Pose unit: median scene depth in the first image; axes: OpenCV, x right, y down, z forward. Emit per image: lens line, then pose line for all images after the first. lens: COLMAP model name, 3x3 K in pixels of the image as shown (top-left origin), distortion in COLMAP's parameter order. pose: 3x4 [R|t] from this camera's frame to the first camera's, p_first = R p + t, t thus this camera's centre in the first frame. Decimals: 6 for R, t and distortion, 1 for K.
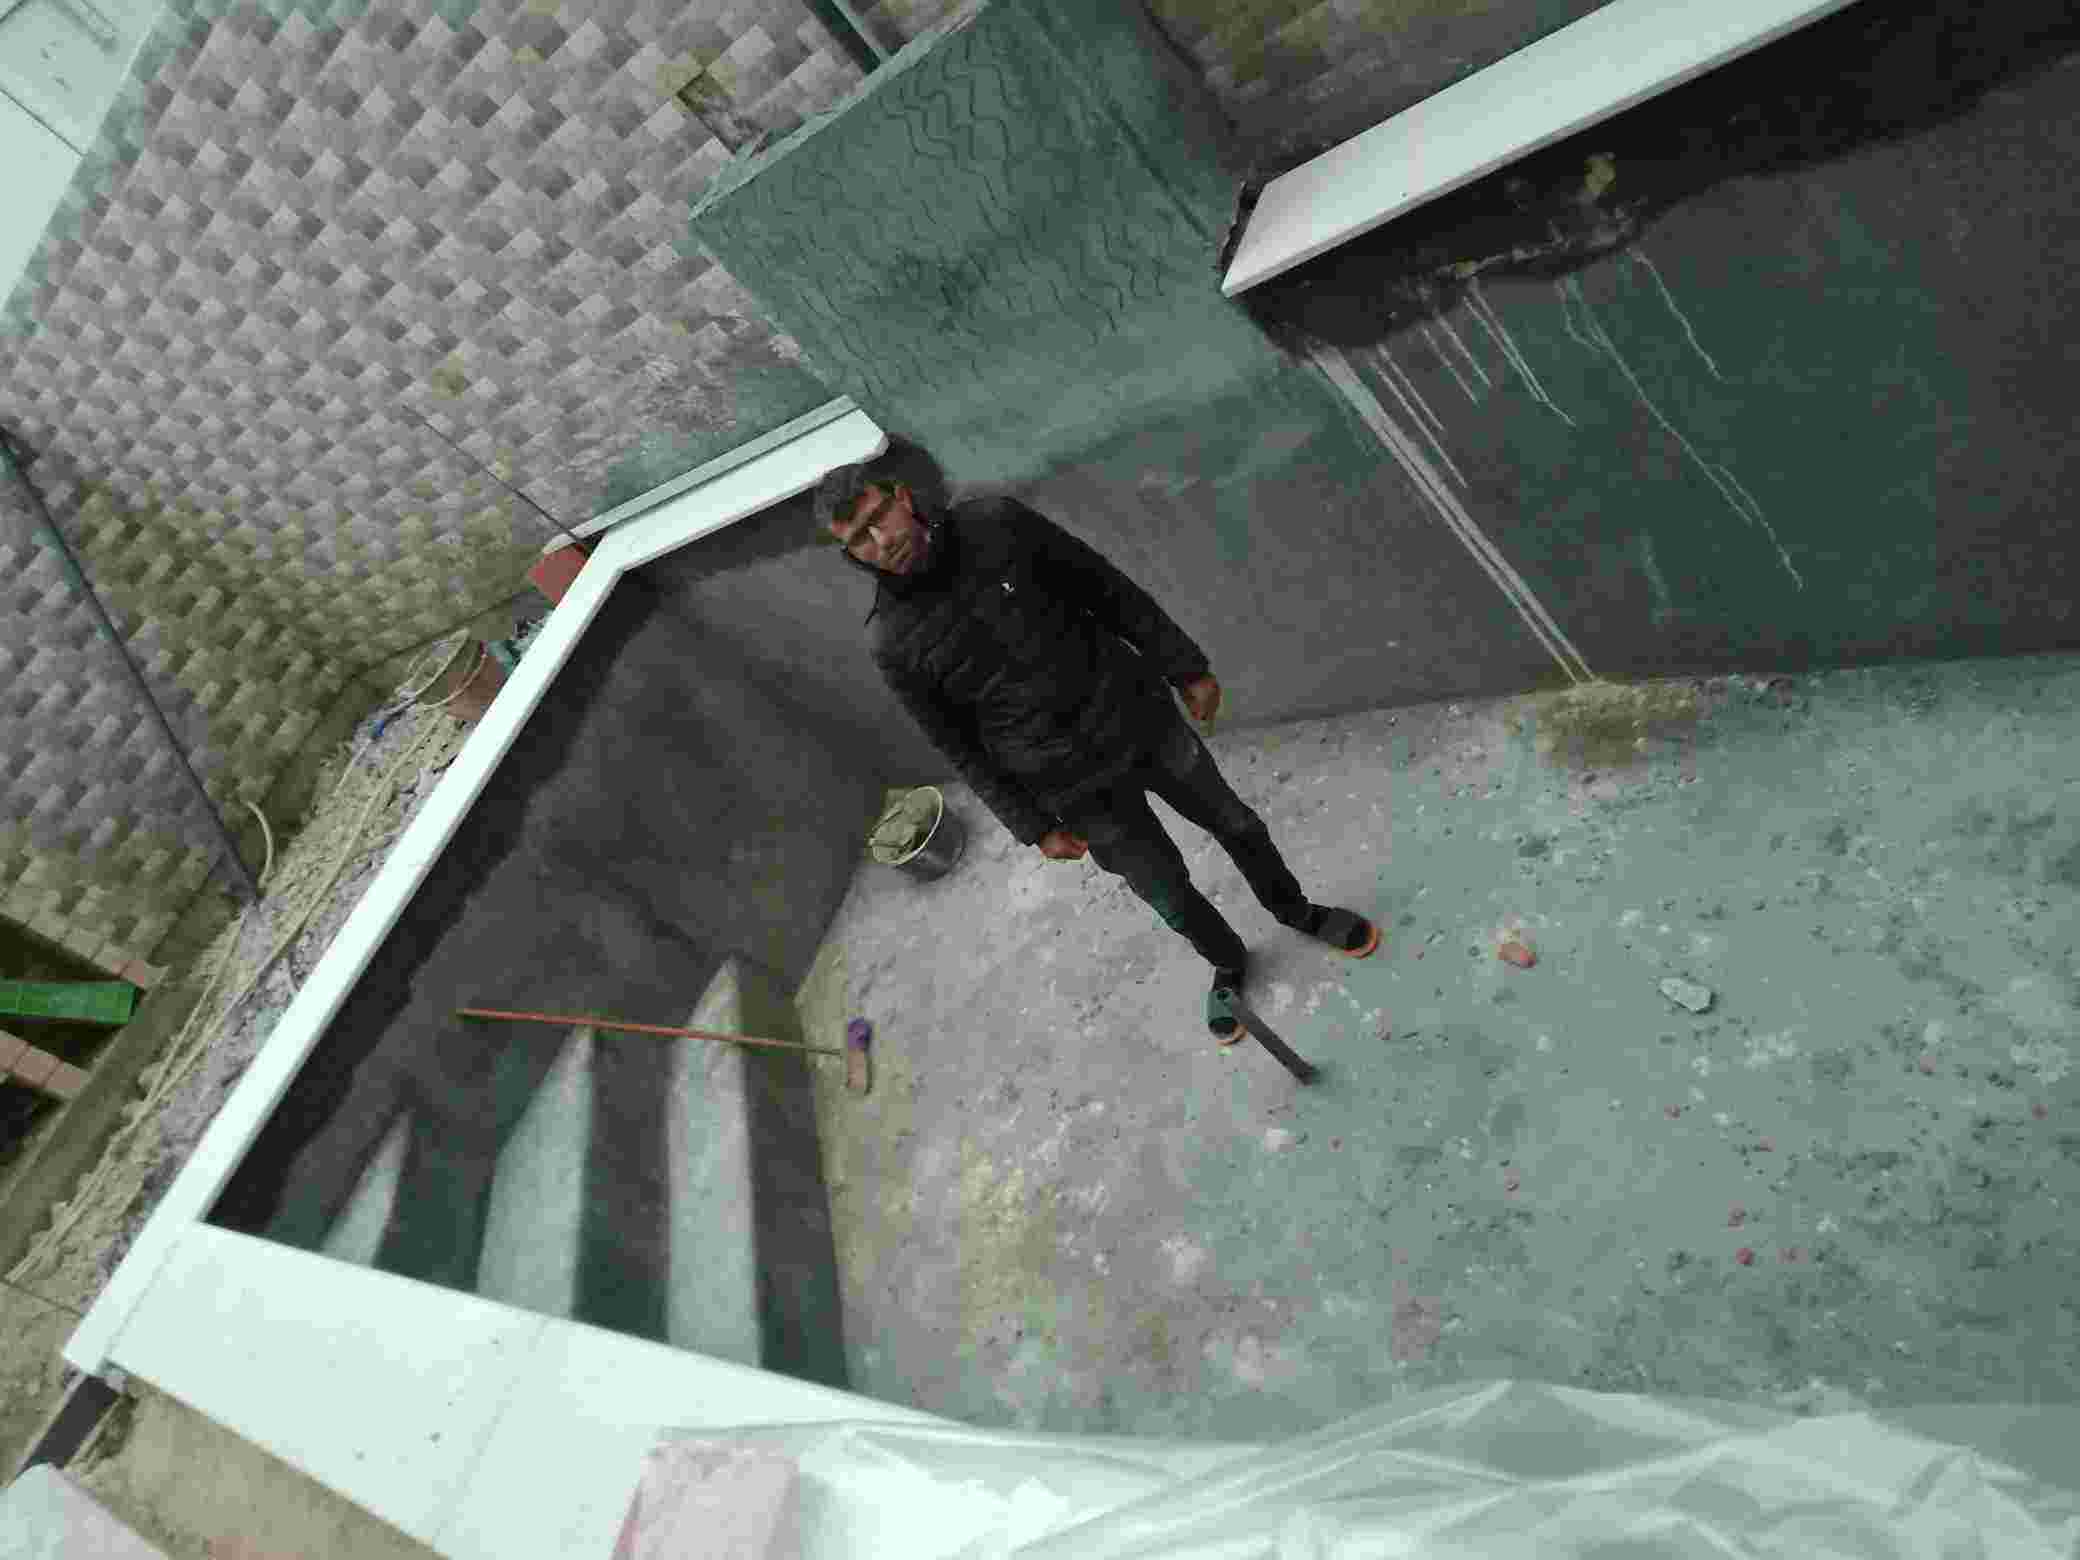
lens RADIAL K [[1678.2, 0, 1029.0], [0, 1678.2, 786.2], [0, 0, 1]] dist [0.178380, -0.271731]
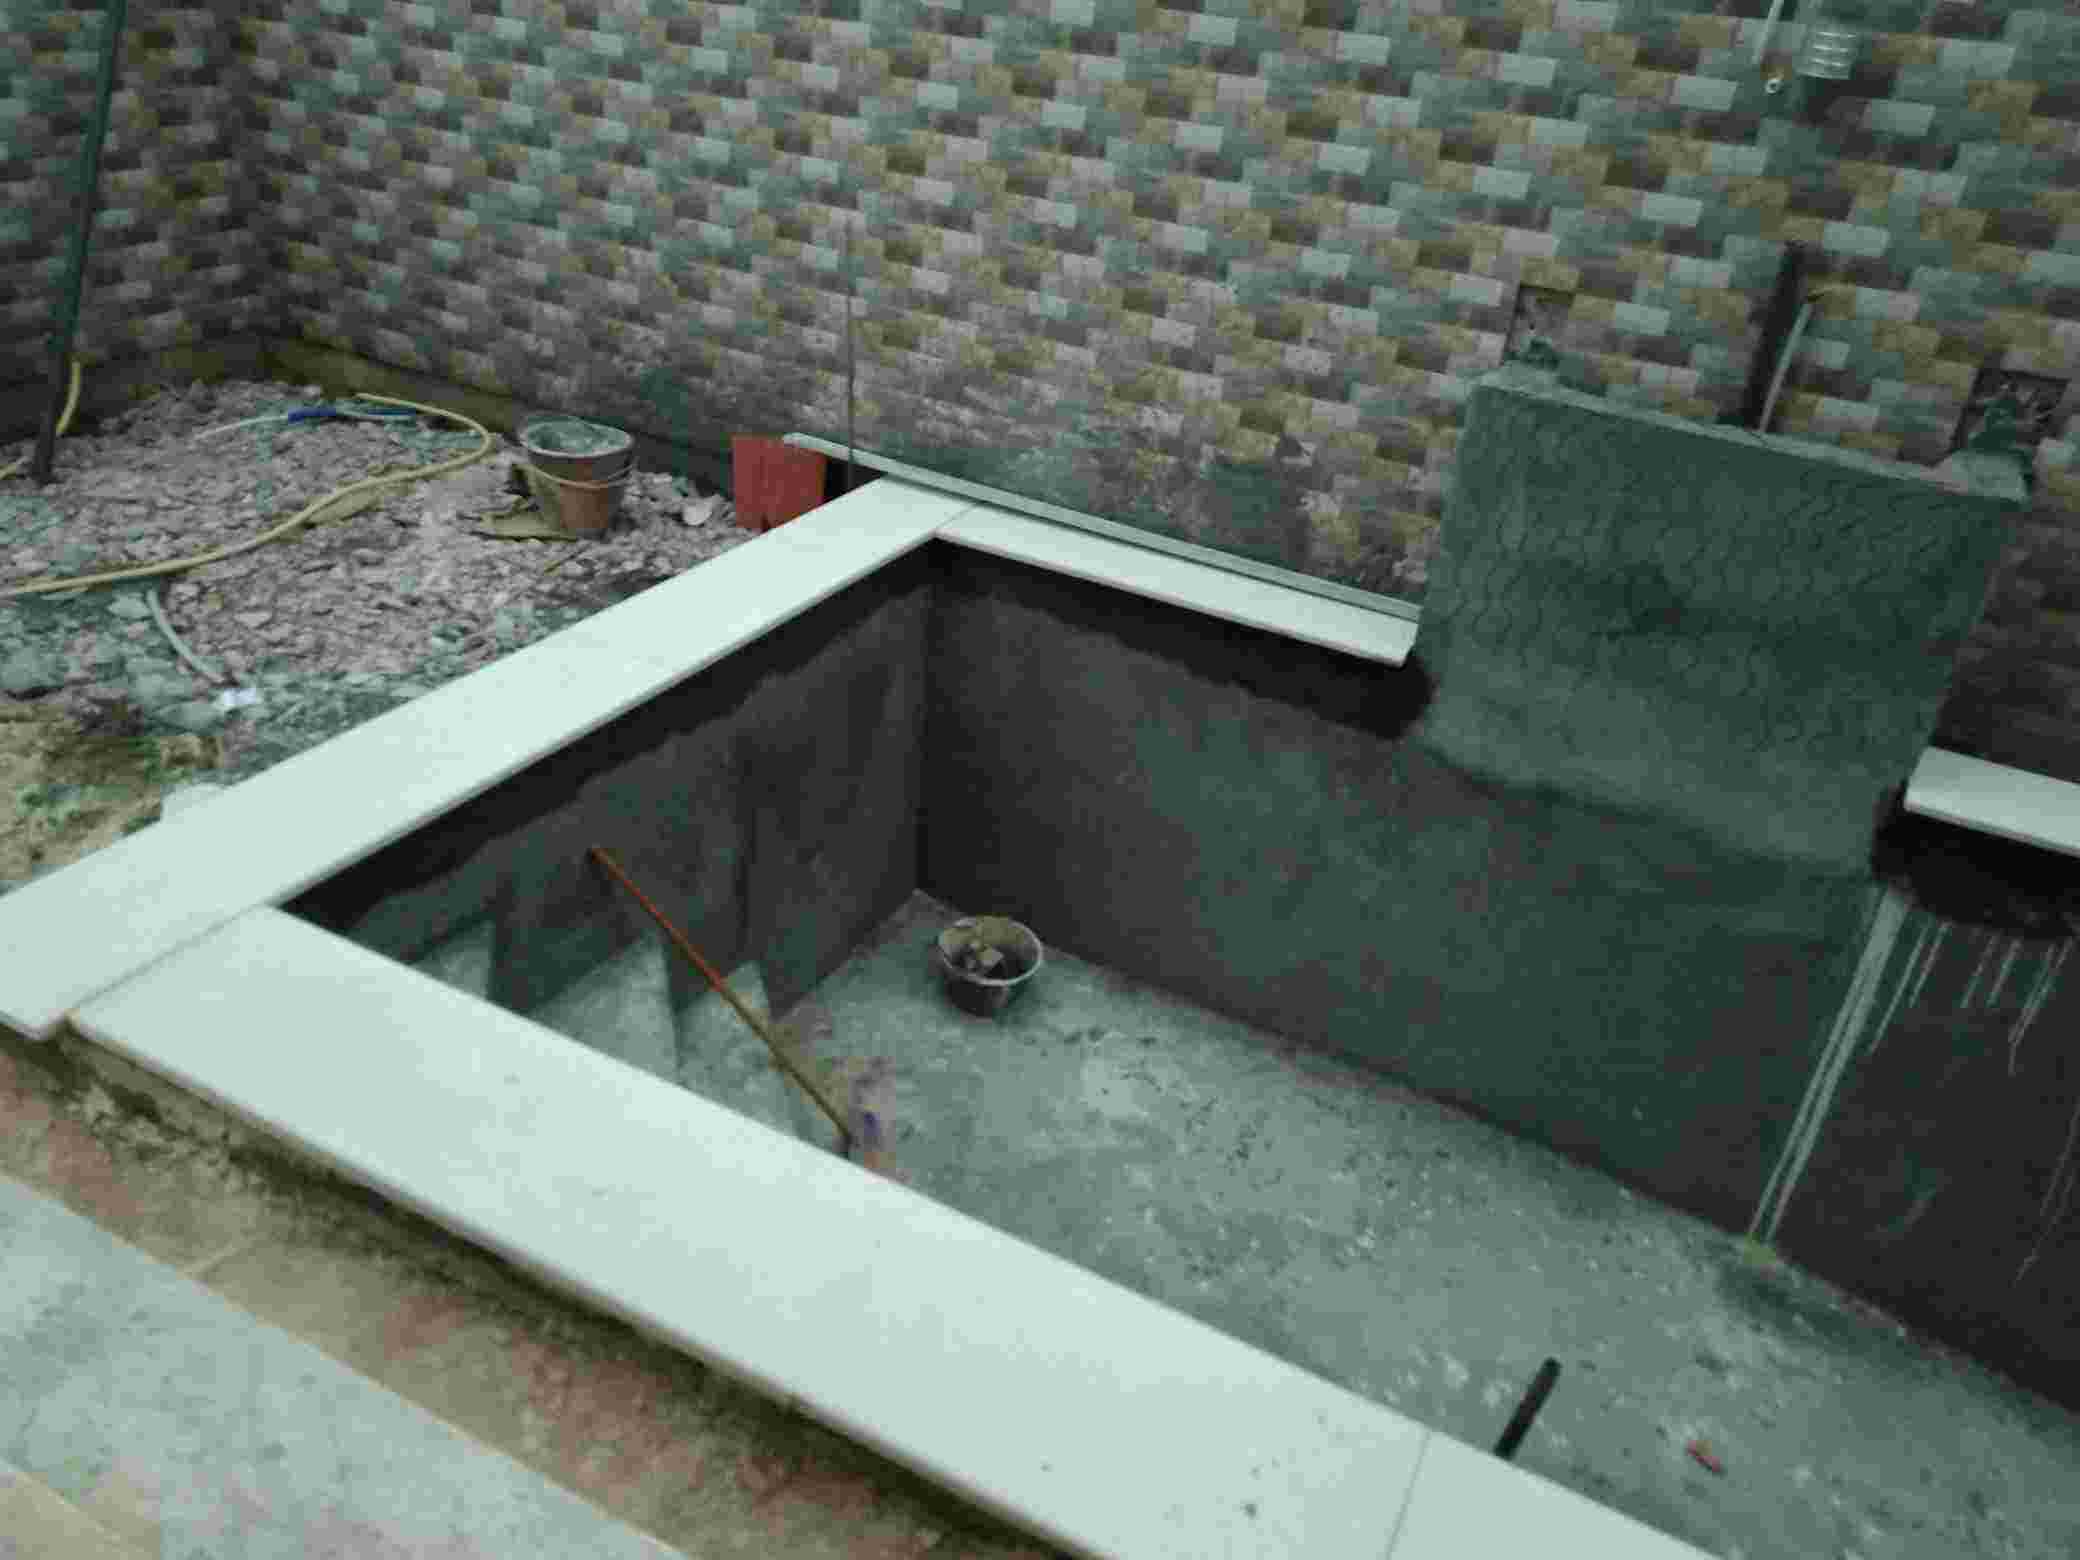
lens RADIAL K [[1678.2, 0, 1029.0], [0, 1678.2, 786.2], [0, 0, 1]] dist [0.178380, -0.271731]
pose [[0.691199, 0.602780, 0.398623, -0.585502], [-0.521776, 0.797907, -0.301817, 0.269060], [-0.499994, 0.000624, 0.866029, 0.251991]]
